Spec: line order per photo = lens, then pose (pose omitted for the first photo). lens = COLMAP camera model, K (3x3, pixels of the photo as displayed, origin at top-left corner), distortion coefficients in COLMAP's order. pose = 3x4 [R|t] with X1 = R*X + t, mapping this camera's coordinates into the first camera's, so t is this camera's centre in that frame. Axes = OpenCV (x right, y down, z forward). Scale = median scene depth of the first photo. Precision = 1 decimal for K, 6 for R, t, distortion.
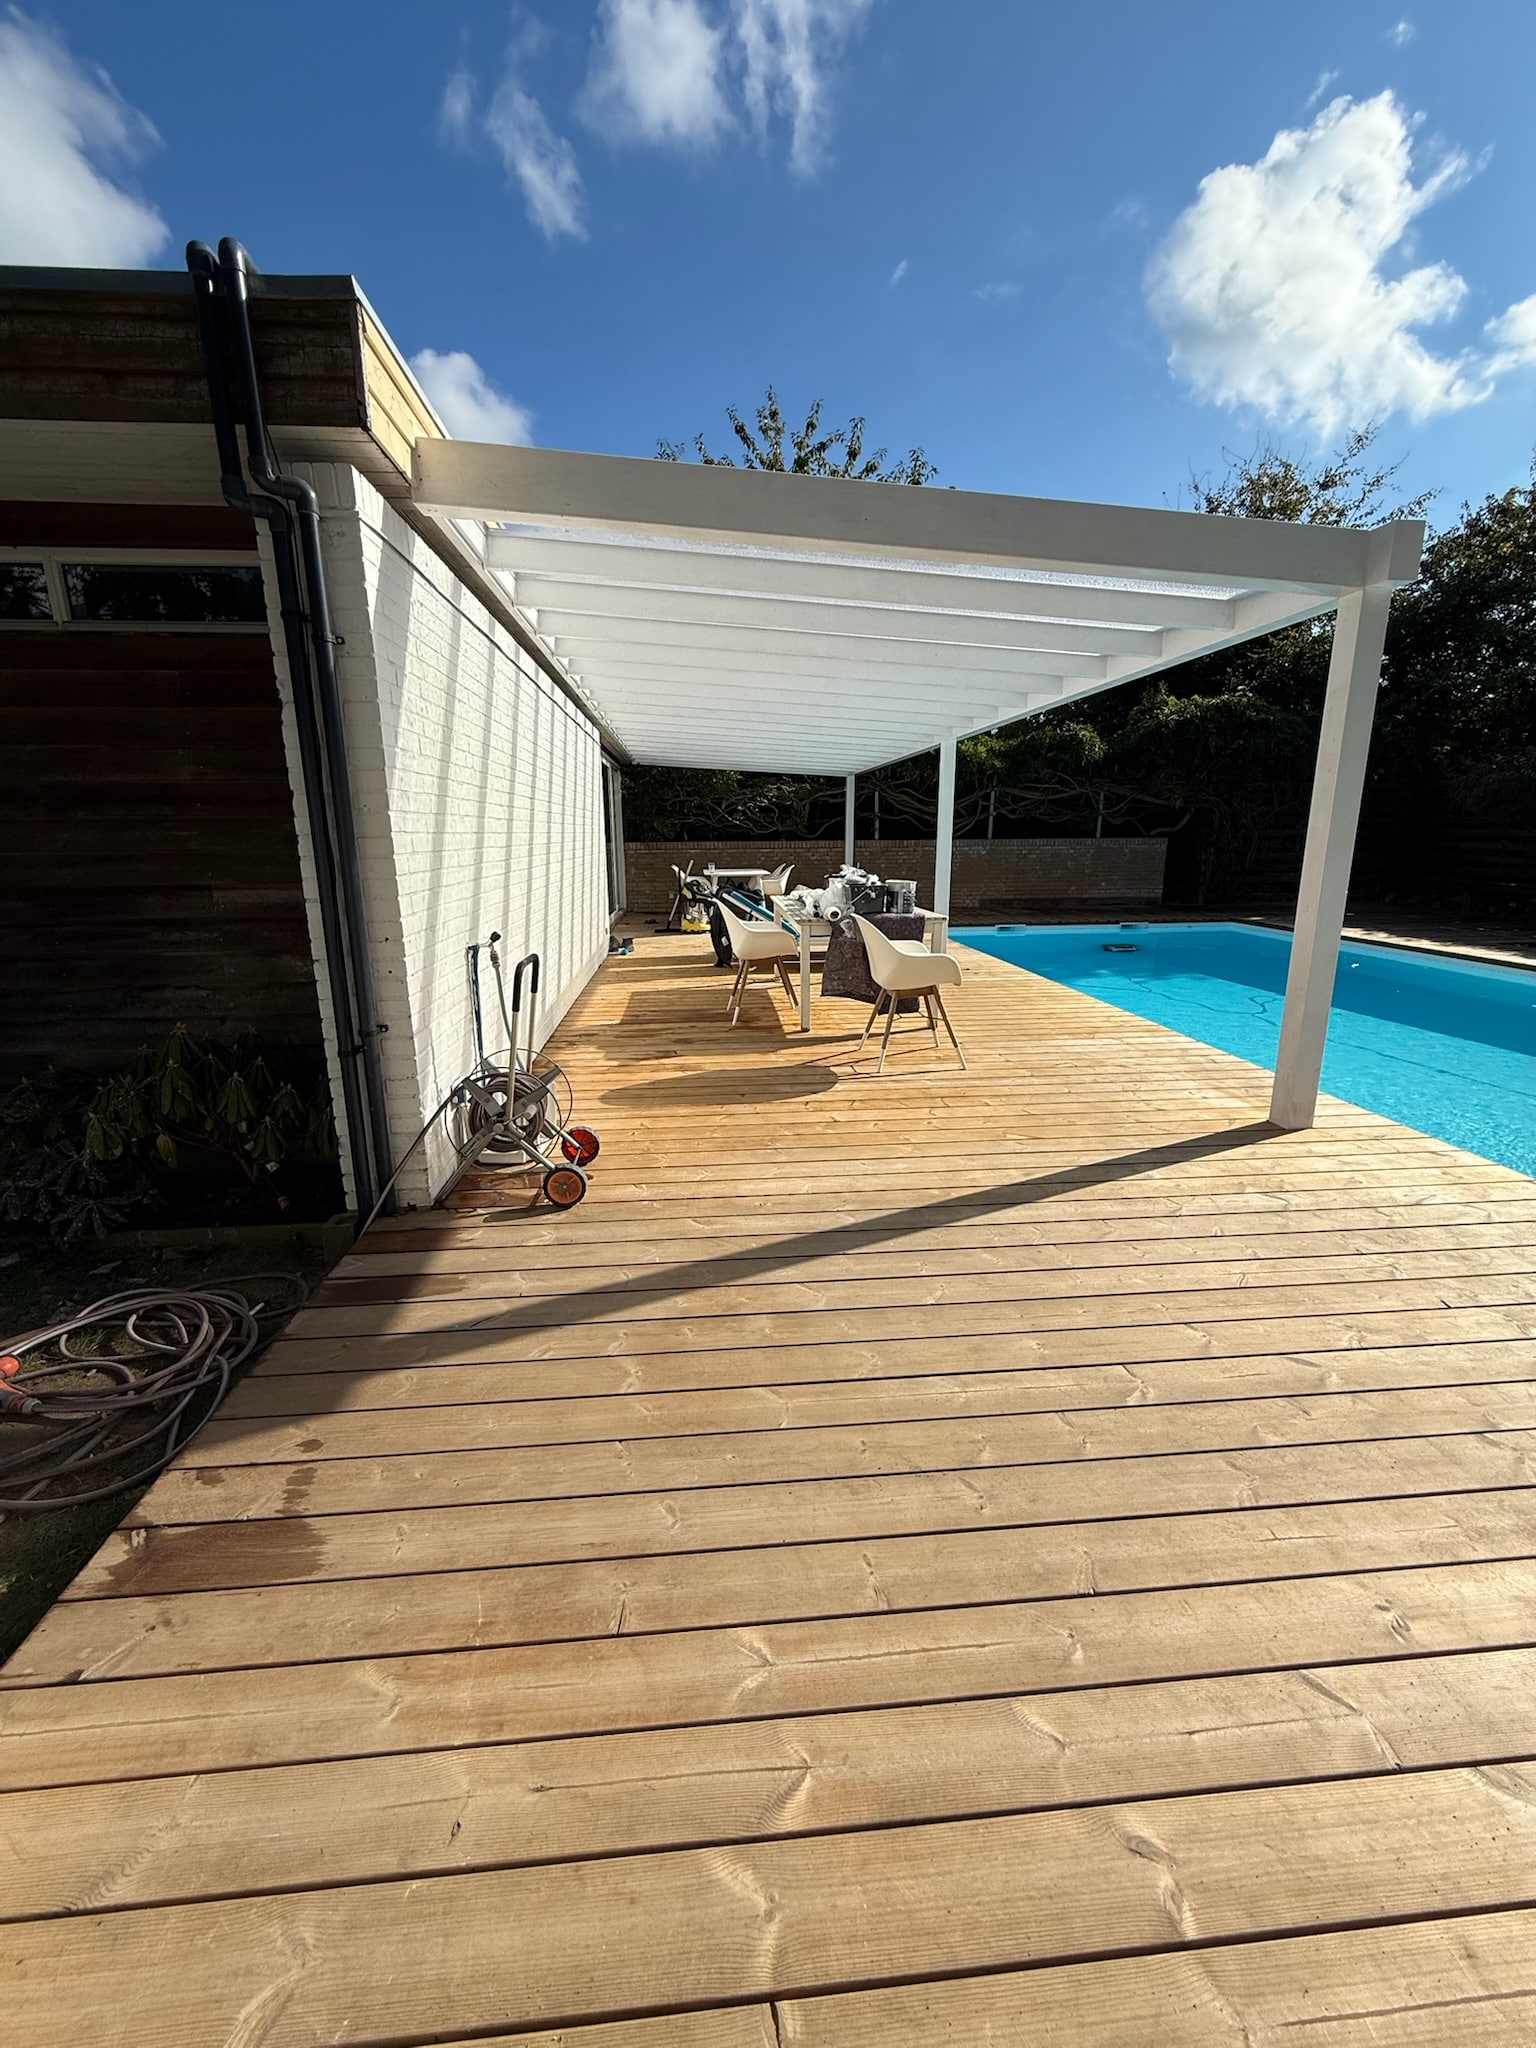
lens RADIAL K [[812.8, 0, 768.0], [0, 812.8, 1024.0], [0, 0, 1]] dist [-0.005377, 0.000136]
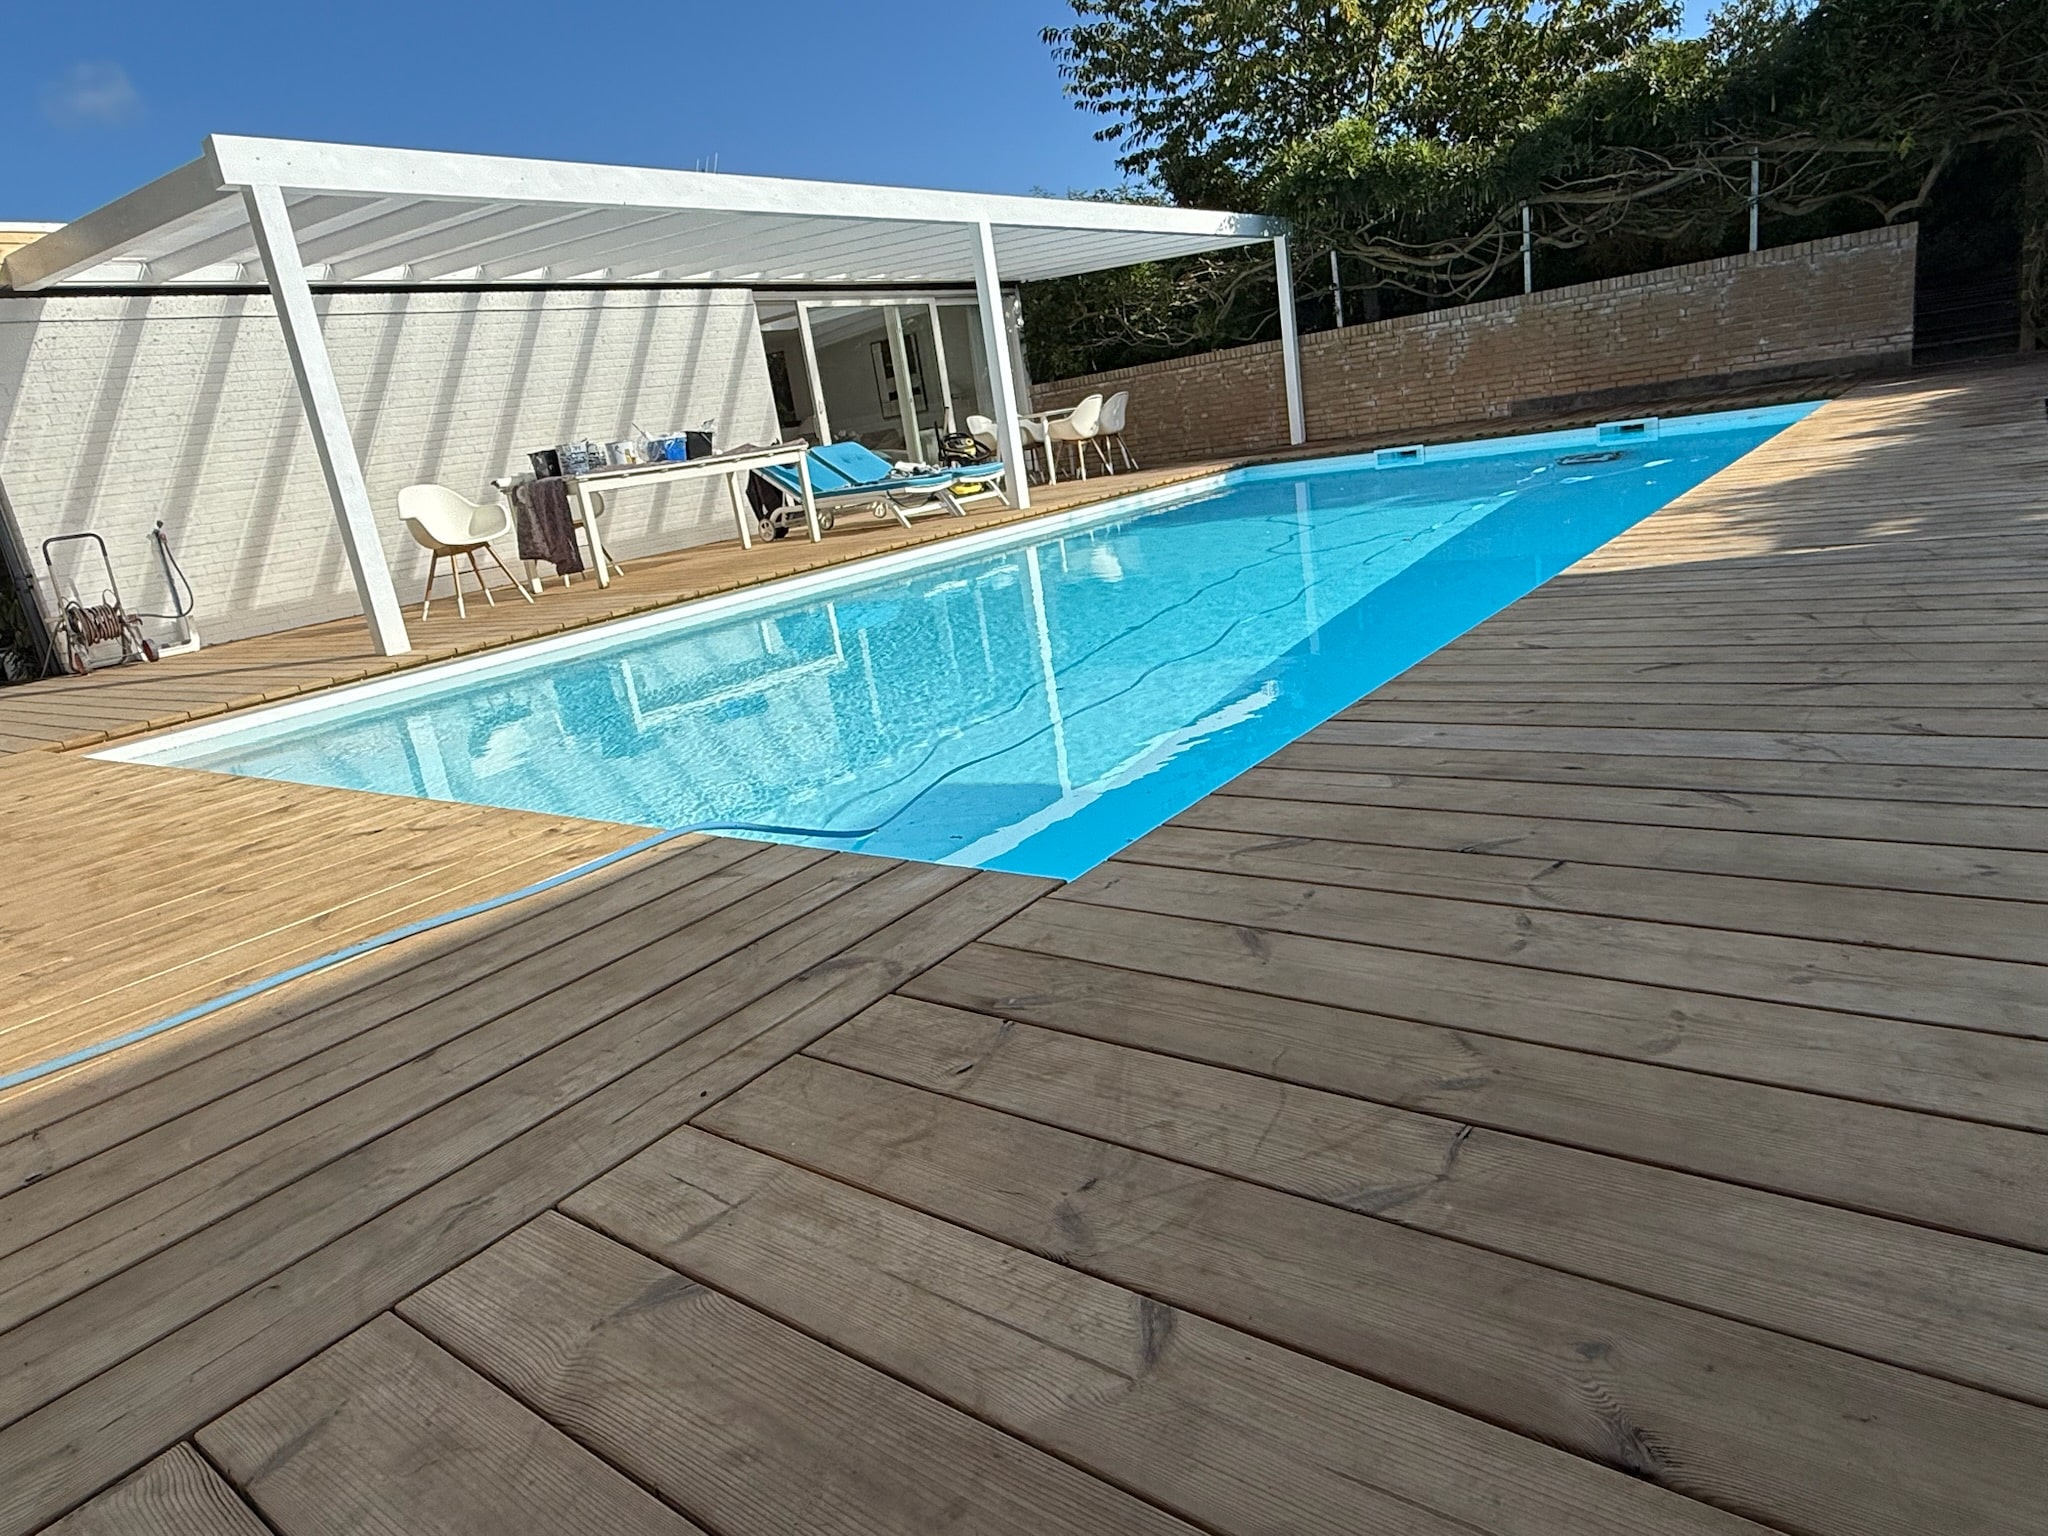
lens RADIAL K [[1224.6, 0, 1024.0], [0, 1224.6, 768.0], [0, 0, 1]] dist [-0.003858, -0.000027]
pose [[0.727461, 0.080245, -0.681441, 1.620958], [-0.010650, 0.994339, 0.105722, 0.051707], [0.686067, -0.069651, 0.724197, 0.252684]]
